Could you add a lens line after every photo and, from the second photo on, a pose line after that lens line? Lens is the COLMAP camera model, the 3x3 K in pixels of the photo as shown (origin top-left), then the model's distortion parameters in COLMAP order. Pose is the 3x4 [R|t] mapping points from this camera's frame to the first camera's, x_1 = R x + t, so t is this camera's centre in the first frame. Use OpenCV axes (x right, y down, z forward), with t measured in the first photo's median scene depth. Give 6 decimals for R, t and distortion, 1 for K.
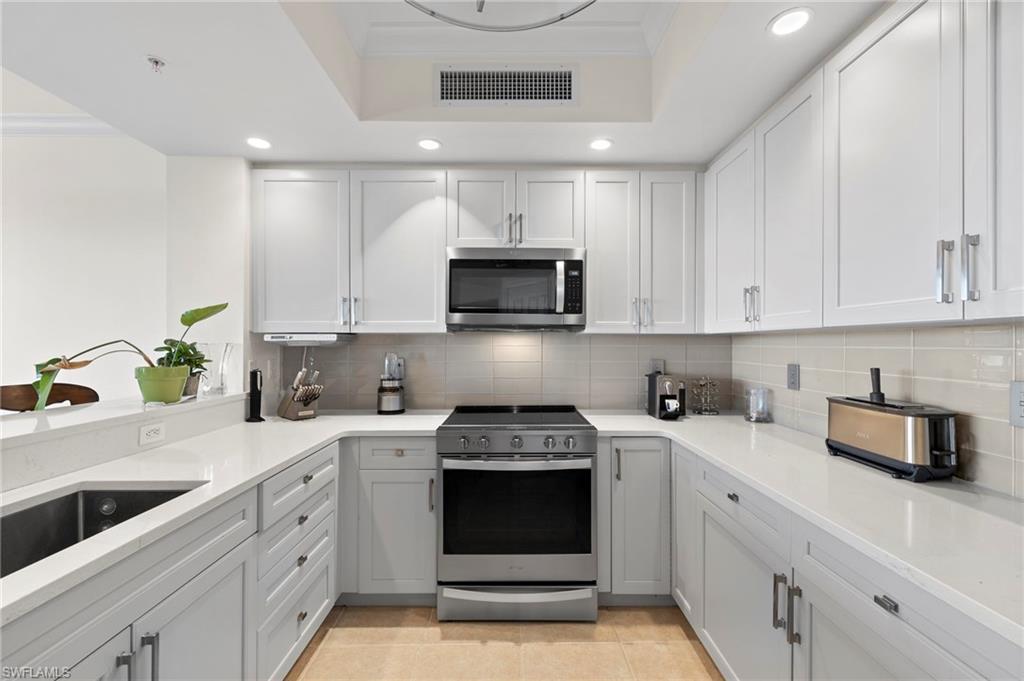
lens RADIAL K [[435.7, 0, 512.0], [0, 435.7, 340.5], [0, 0, 1]] dist [0.002469, 0.000487]
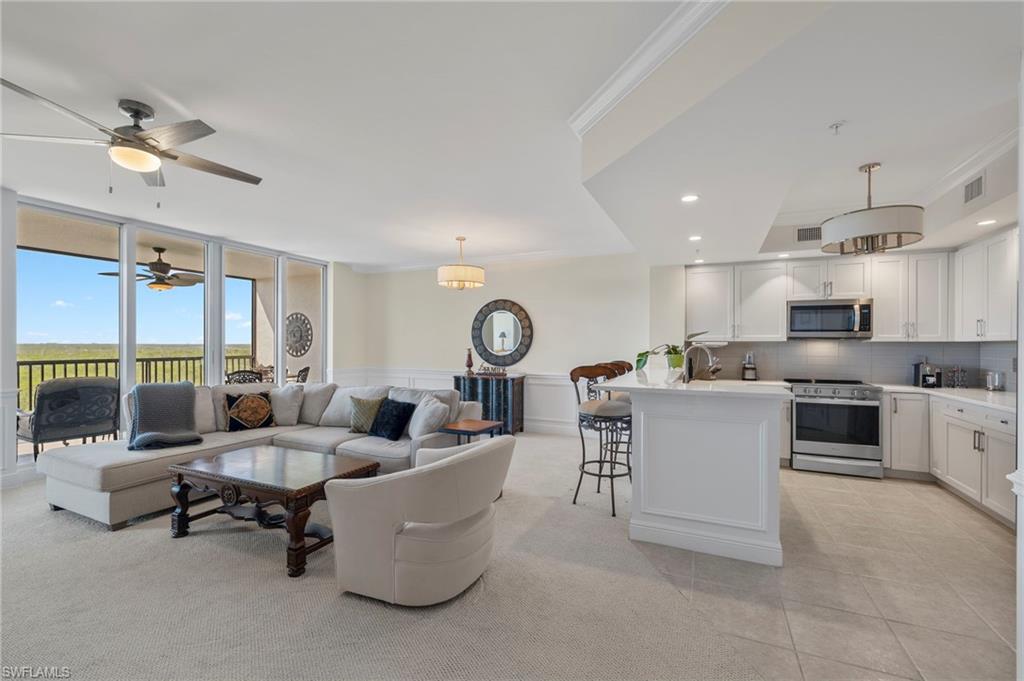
lens RADIAL K [[435.7, 0, 512.0], [0, 435.7, 340.5], [0, 0, 1]] dist [0.002469, 0.000487]
pose [[0.904152, -0.001507, -0.427207, -0.501281], [0.000790, 0.999998, -0.001853, -0.020016], [0.427209, 0.001338, 0.904152, -1.606206]]
